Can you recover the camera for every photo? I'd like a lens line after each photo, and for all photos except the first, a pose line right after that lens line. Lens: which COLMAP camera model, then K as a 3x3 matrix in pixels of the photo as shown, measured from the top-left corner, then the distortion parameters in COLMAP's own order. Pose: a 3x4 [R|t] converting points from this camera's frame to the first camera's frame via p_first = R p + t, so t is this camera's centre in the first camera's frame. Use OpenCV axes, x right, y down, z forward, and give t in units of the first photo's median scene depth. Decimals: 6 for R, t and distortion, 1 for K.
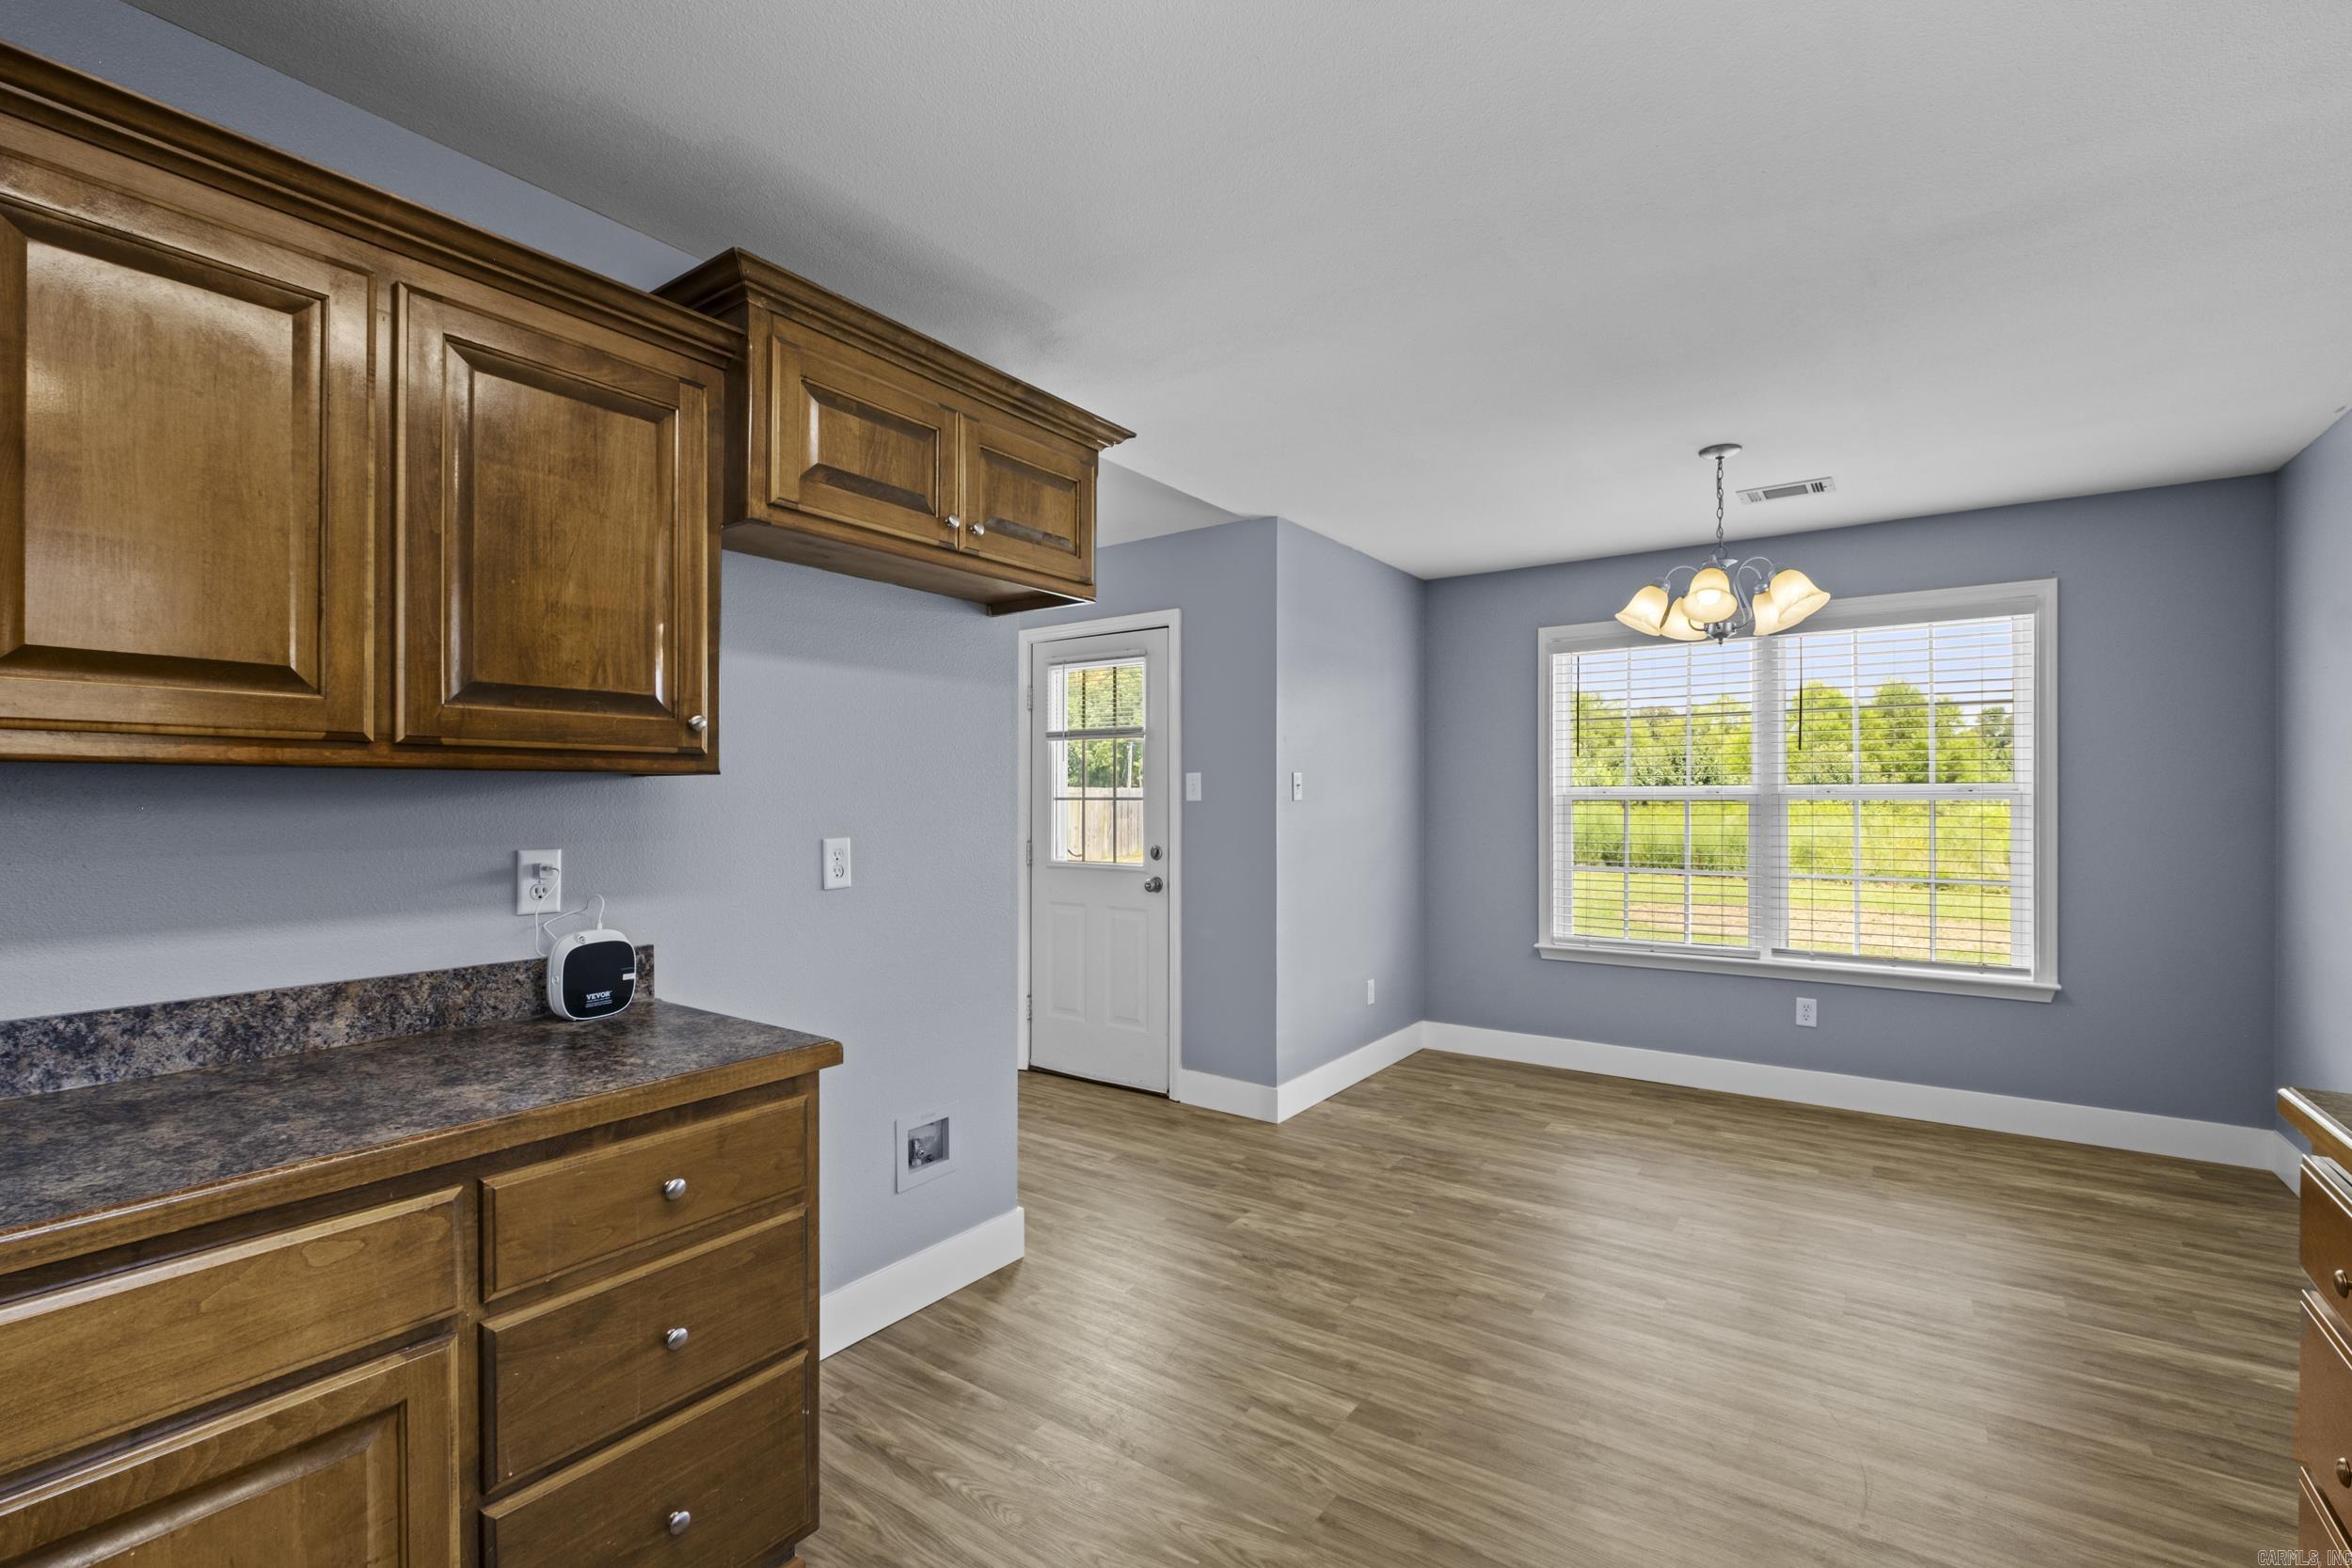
lens RADIAL K [[1035.4, 0, 1155.6], [0, 1035.4, 796.1], [0, 0, 1]] dist [-0.005845, -0.000191]
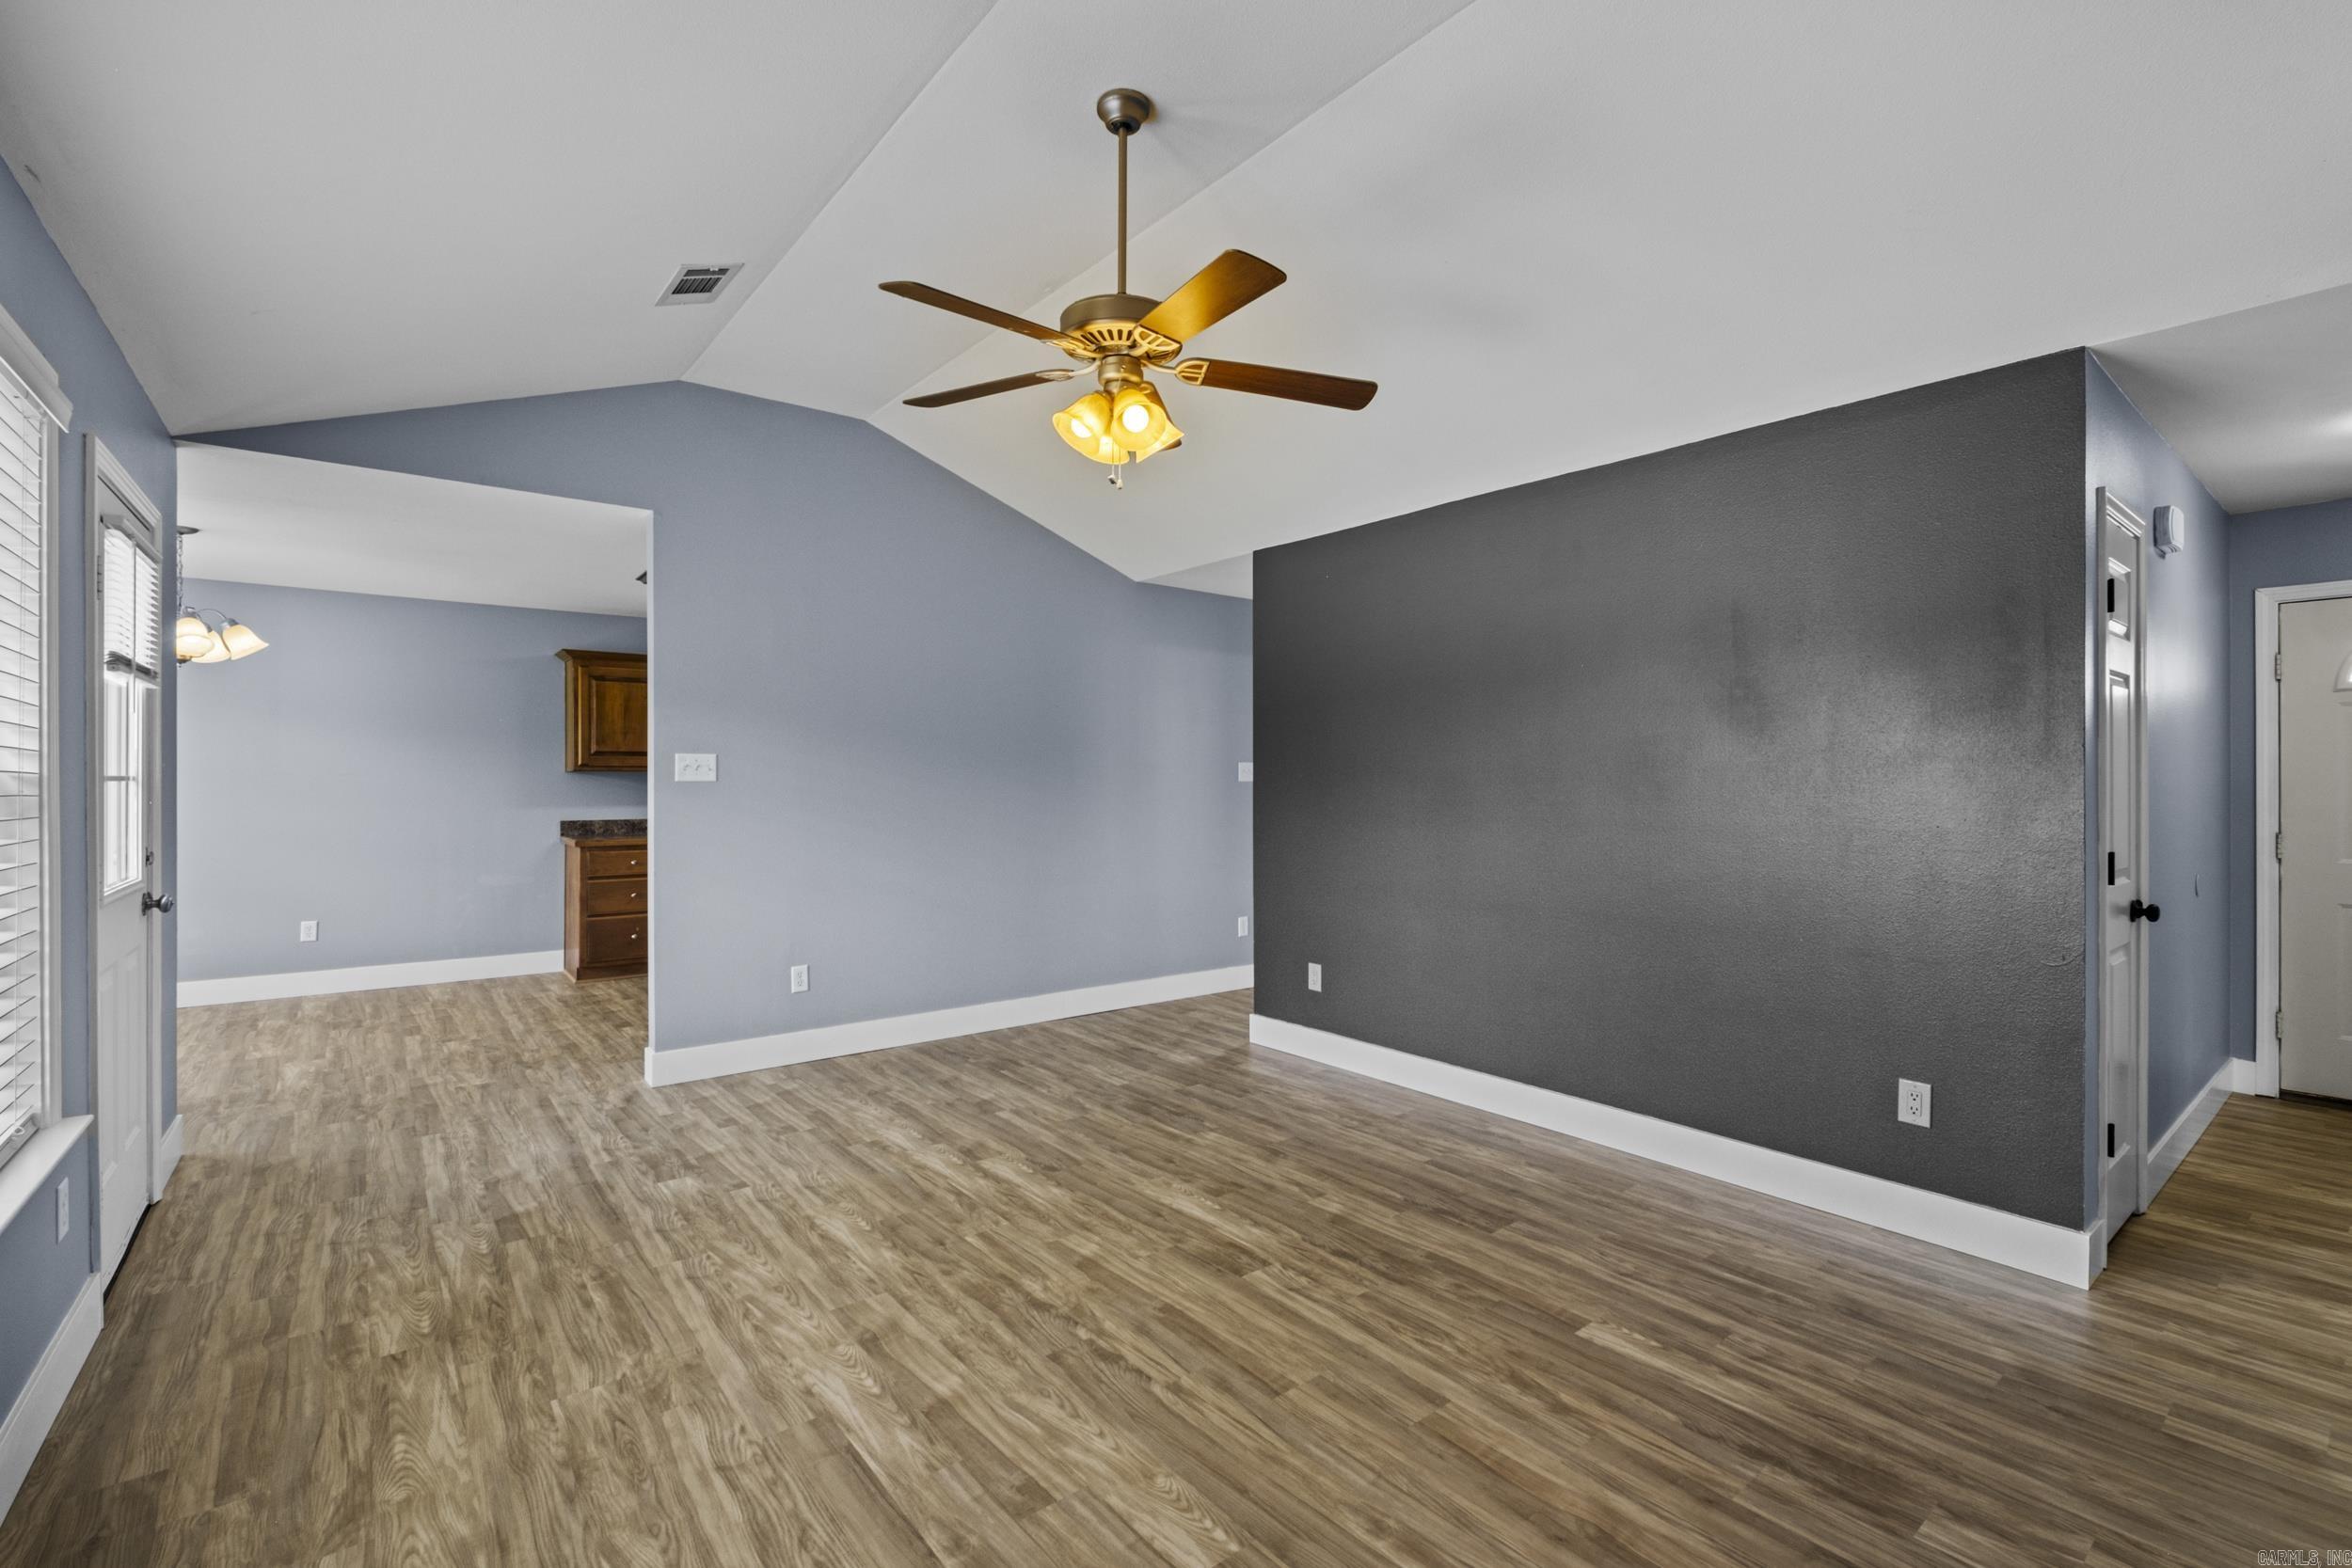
lens RADIAL K [[1023.4, 0, 1158.4], [0, 1023.4, 781.2], [0, 0, 1]] dist [-0.007081, -0.000284]
pose [[-0.961057, -0.001031, 0.276348, -1.124689], [-0.000544, 0.999998, 0.001836, 0.003024], [-0.276349, 0.001615, -0.961056, 1.984950]]
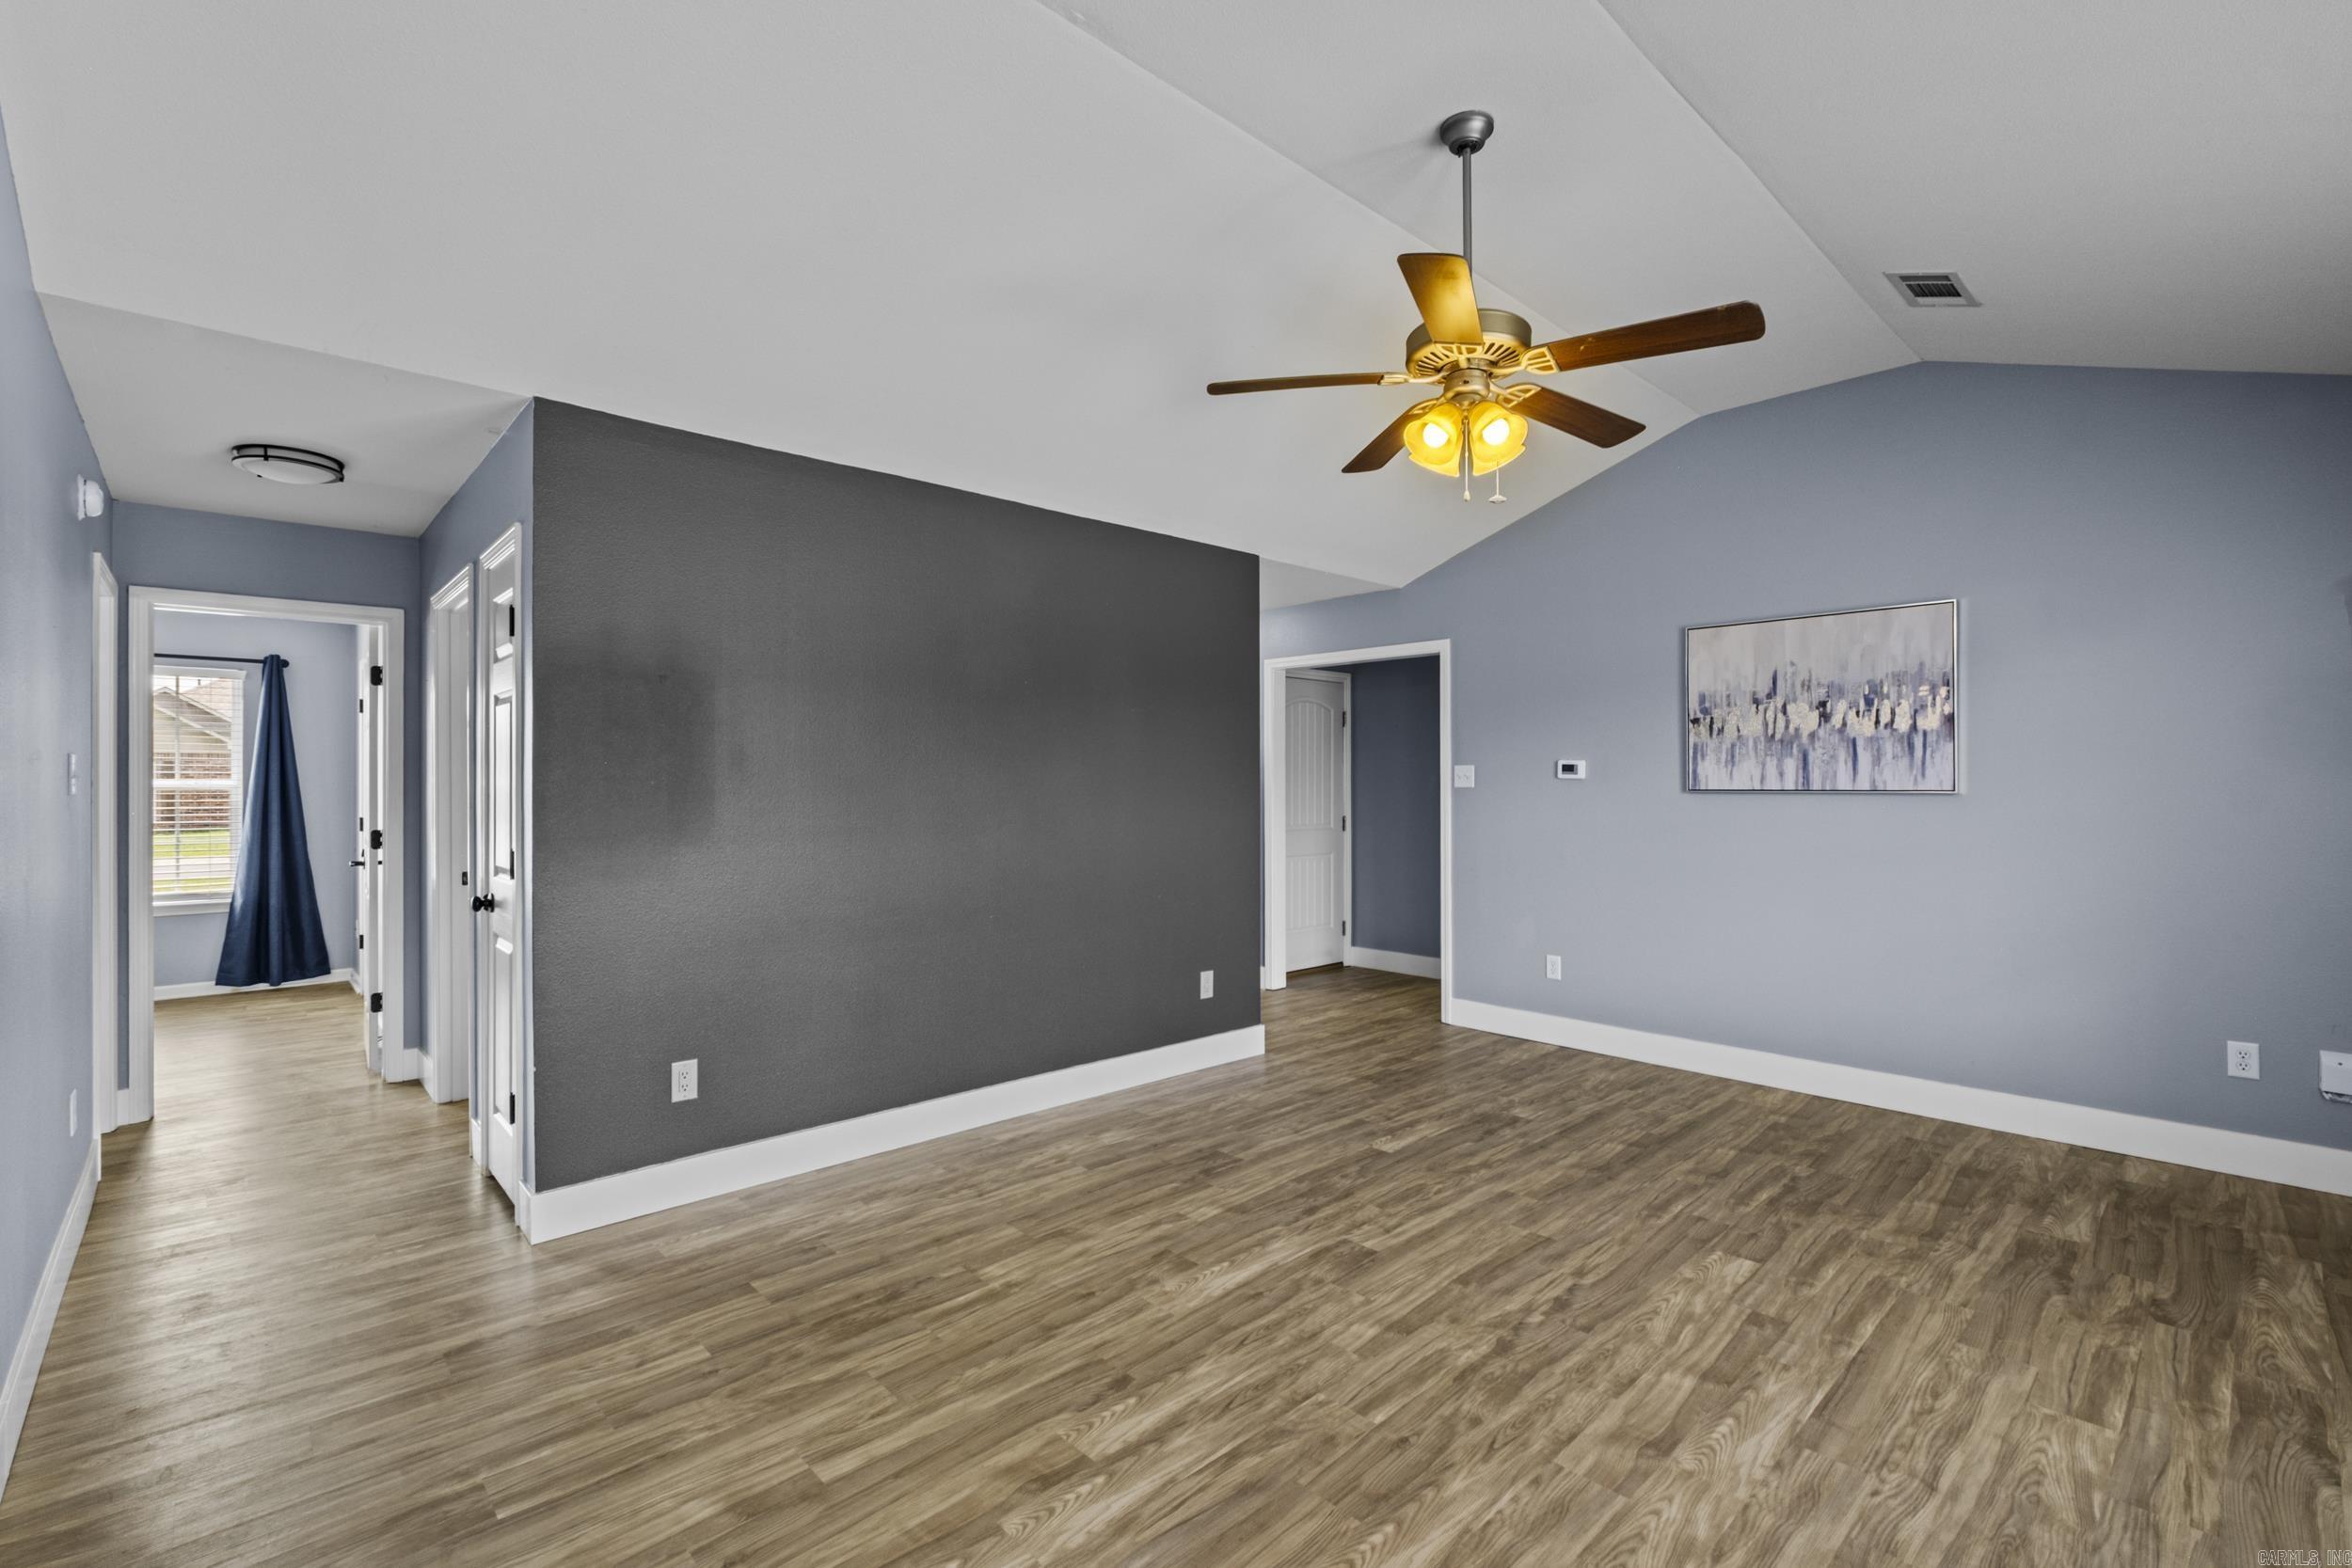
lens RADIAL K [[1040.6, 0, 1163.2], [0, 1040.6, 777.7], [0, 0, 1]] dist [-0.004139, -0.000749]
pose [[-0.198618, -0.003800, -0.980070, -0.064206], [0.002894, 0.999986, -0.004464, -0.000695], [0.980073, -0.003723, -0.198604, 1.187597]]
